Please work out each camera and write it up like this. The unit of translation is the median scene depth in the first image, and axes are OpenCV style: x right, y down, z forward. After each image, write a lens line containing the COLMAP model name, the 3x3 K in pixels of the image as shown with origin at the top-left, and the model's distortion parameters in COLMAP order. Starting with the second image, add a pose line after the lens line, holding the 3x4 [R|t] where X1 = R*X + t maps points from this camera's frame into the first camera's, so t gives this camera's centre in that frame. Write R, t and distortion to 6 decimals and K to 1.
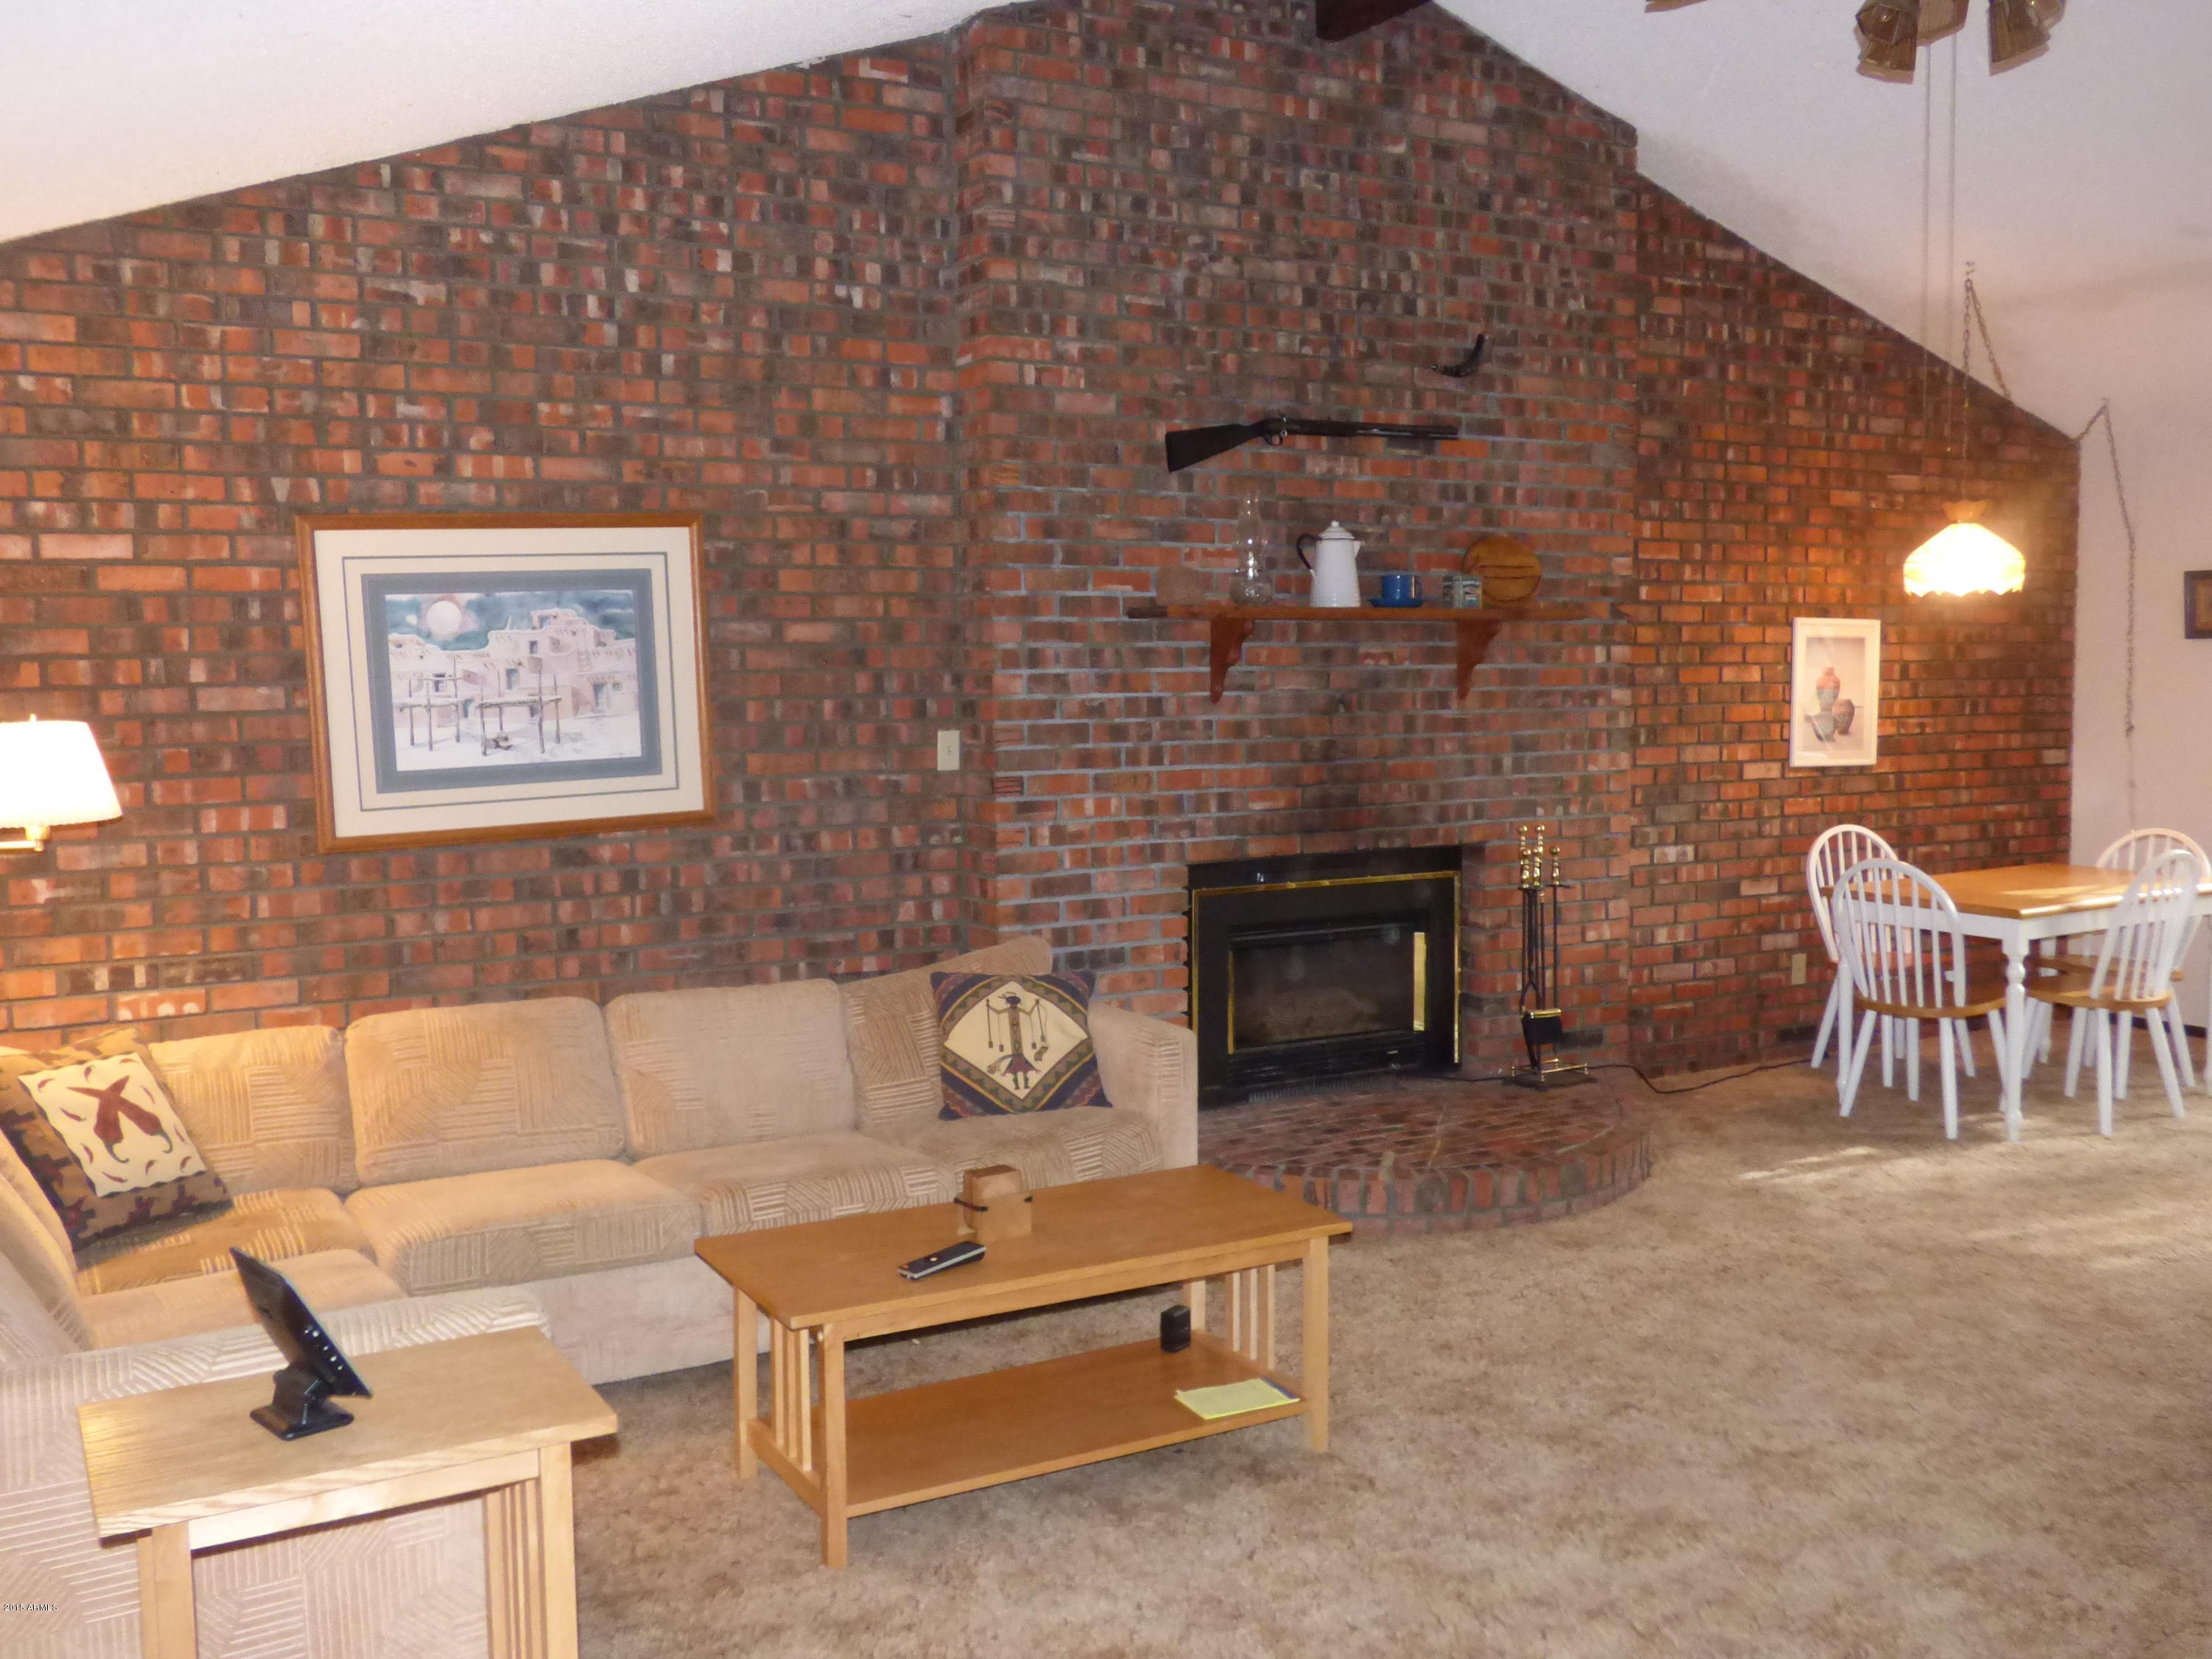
lens RADIAL K [[1967.0, 0, 1106.0], [0, 1967.0, 829.5], [0, 0, 1]] dist [-0.020048, -0.001098]
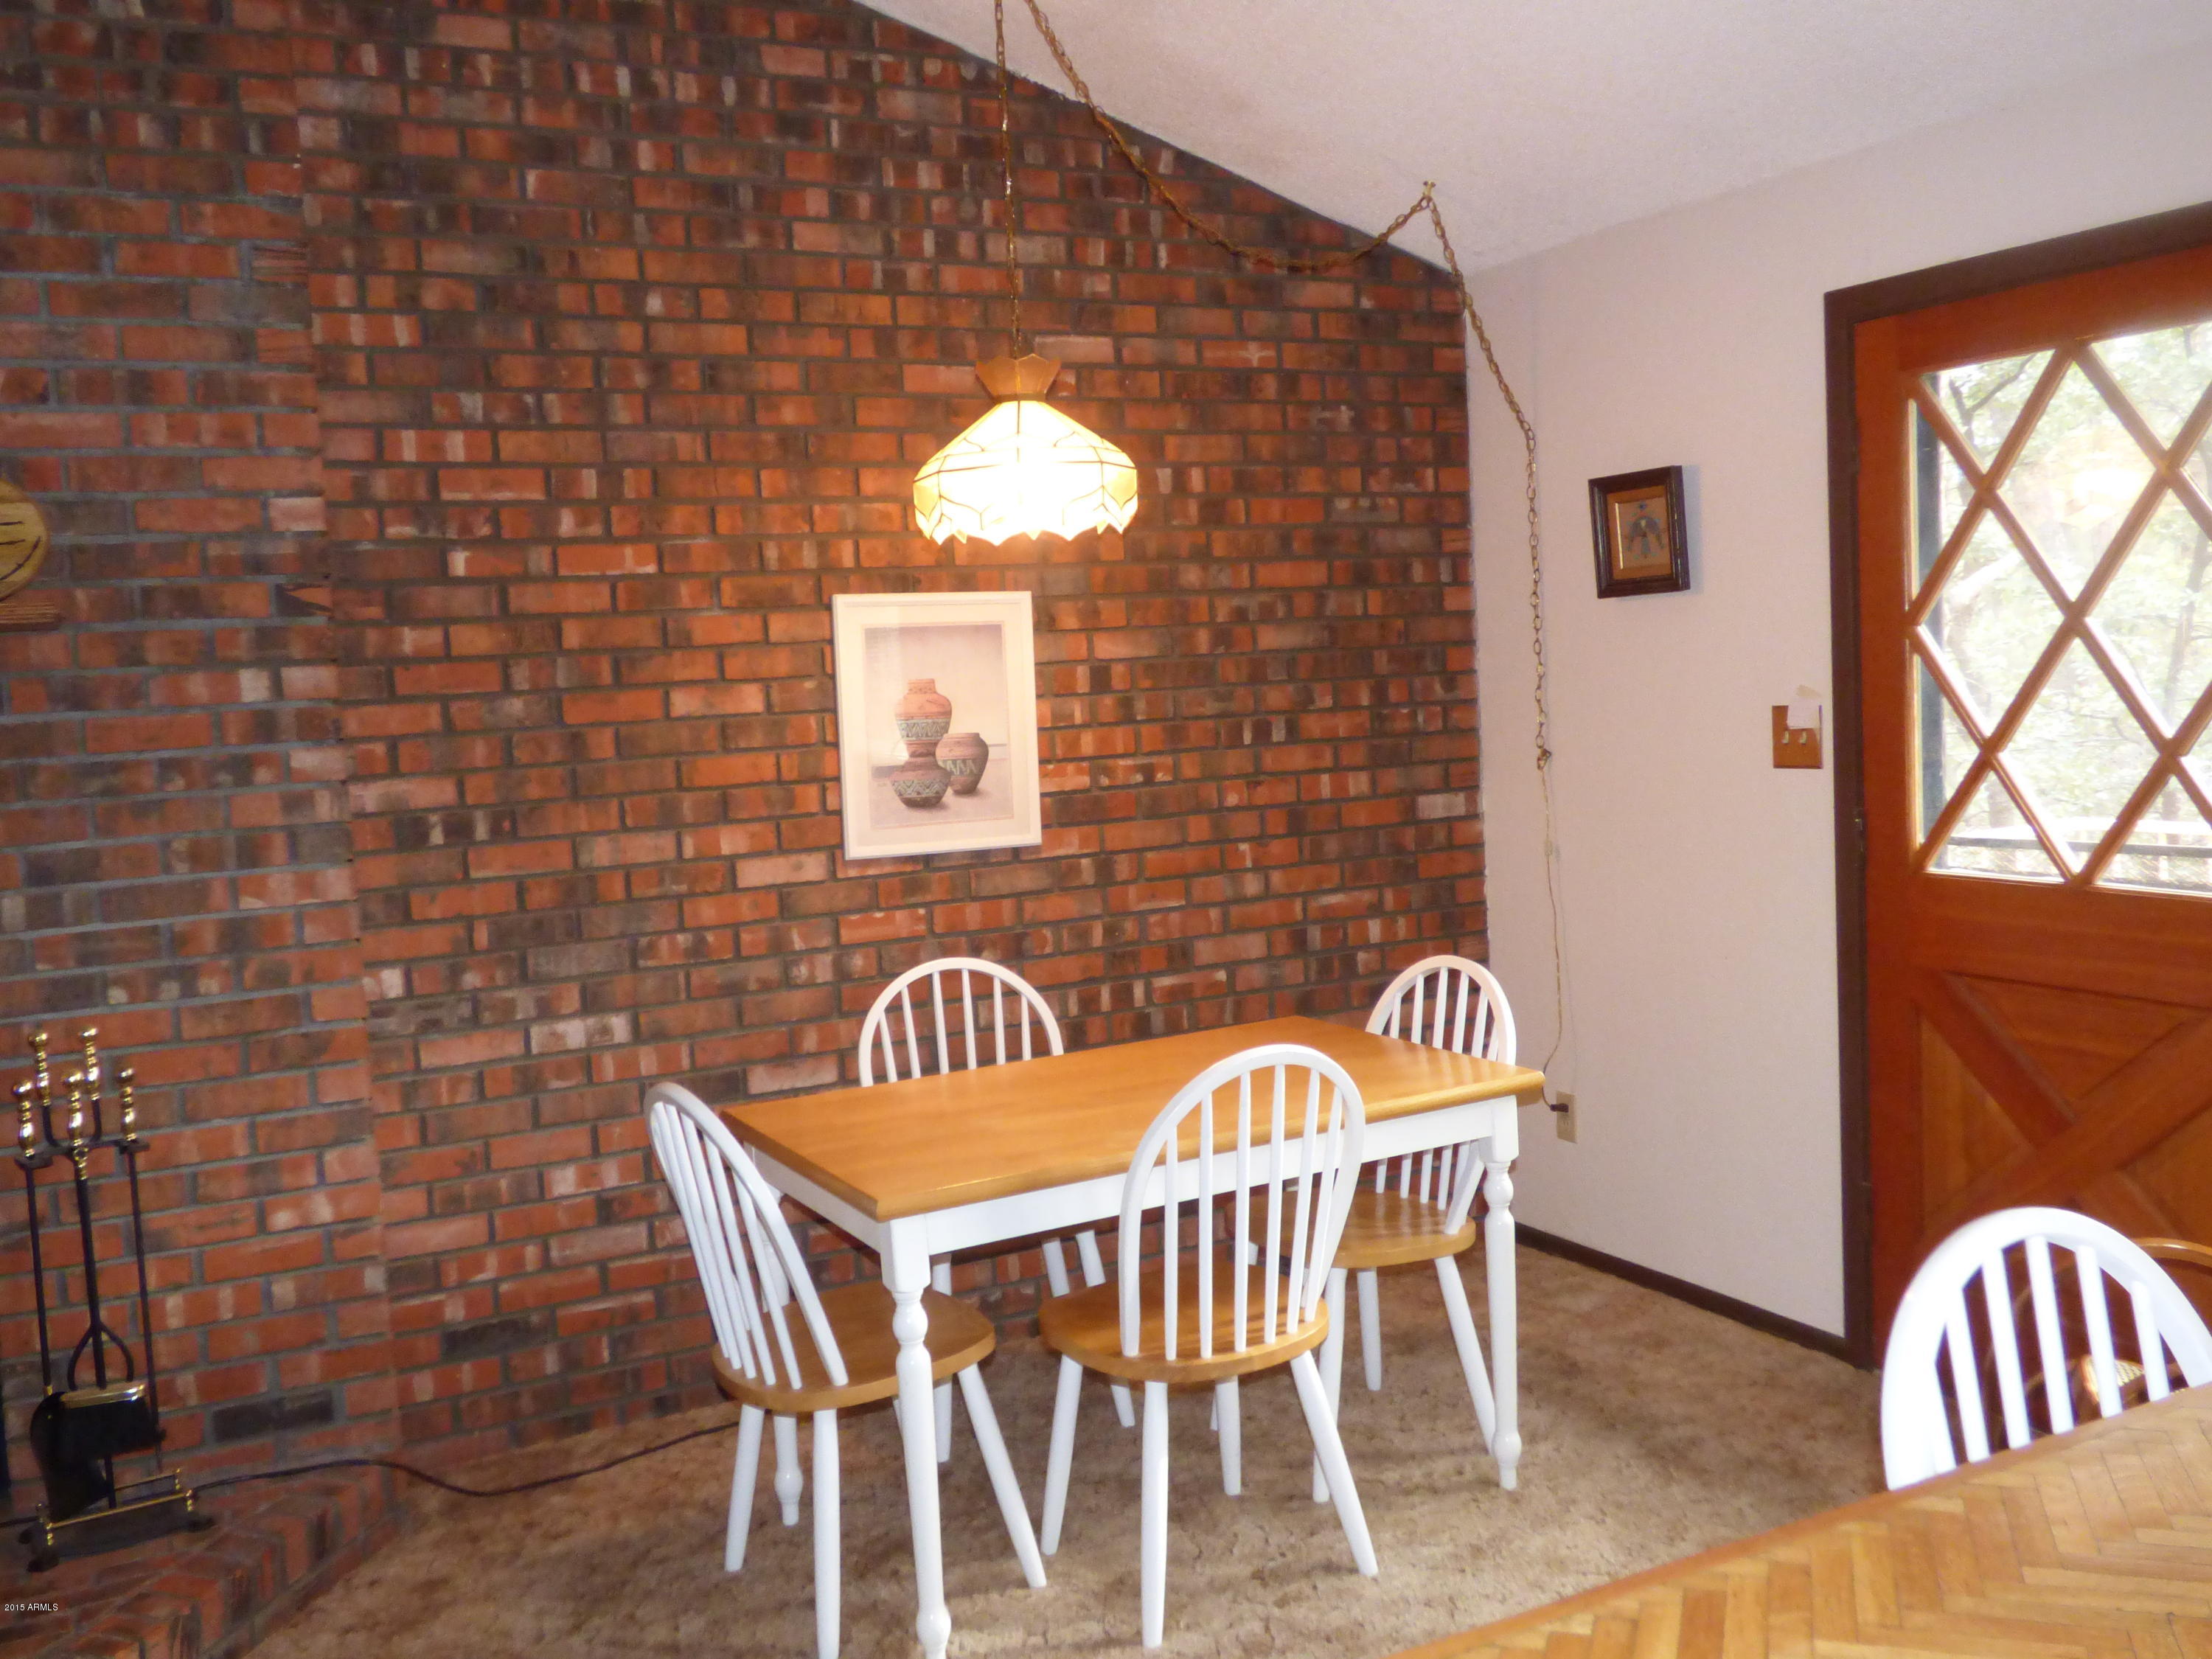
lens RADIAL K [[1967.0, 0, 1106.0], [0, 1967.0, 829.5], [0, 0, 1]] dist [-0.020048, -0.001098]
pose [[0.998565, -0.040309, -0.035249, 0.453055], [0.040340, 0.999186, 0.000151, -0.038397], [0.035214, -0.001572, 0.999379, 0.447853]]
